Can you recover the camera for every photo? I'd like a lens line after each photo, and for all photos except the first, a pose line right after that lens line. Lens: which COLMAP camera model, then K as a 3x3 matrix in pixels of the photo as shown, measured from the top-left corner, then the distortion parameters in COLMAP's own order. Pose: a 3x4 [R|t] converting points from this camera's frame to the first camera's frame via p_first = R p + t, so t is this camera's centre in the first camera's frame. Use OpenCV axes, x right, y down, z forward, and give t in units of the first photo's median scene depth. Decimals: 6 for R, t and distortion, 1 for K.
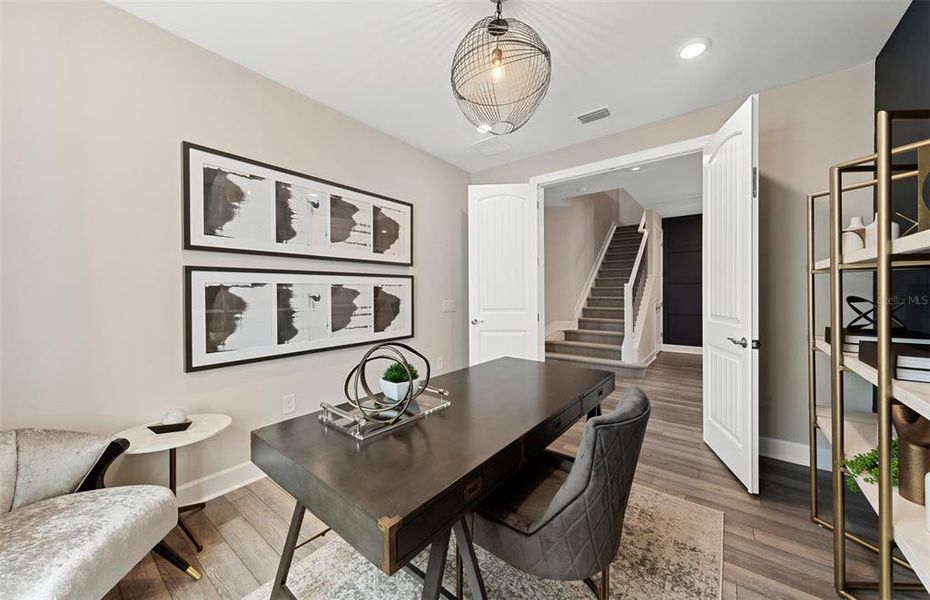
lens RADIAL K [[335.2, 0, 462.9], [0, 335.2, 299.4], [0, 0, 1]] dist [0.001293, 0.000103]
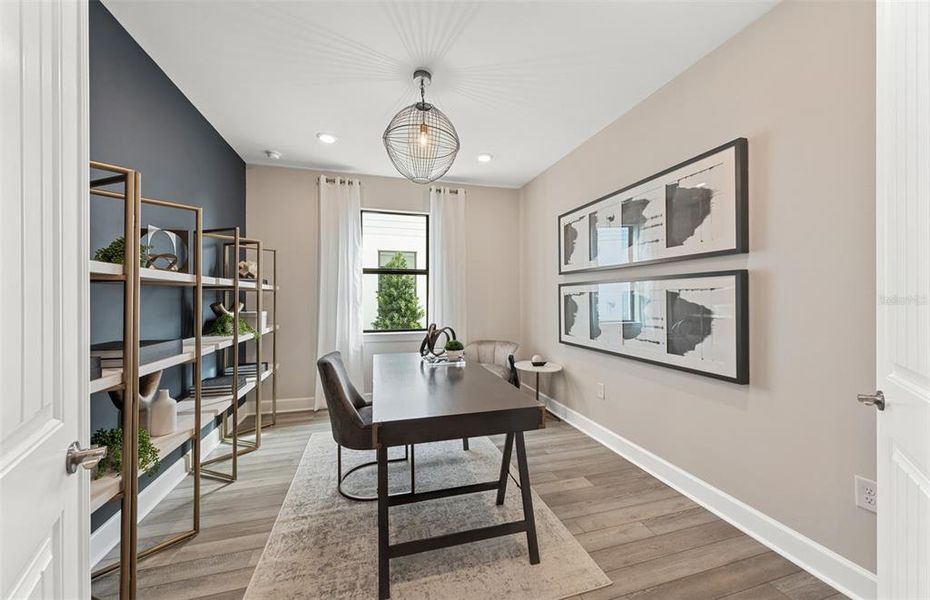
lens RADIAL K [[335.2, 0, 462.9], [0, 335.2, 299.4], [0, 0, 1]] dist [0.001293, 0.000103]
pose [[-0.582846, 0.015128, -0.812442, 0.708327], [-0.007325, 0.999688, 0.023869, -0.041909], [0.812550, 0.019863, -0.582554, 1.216068]]
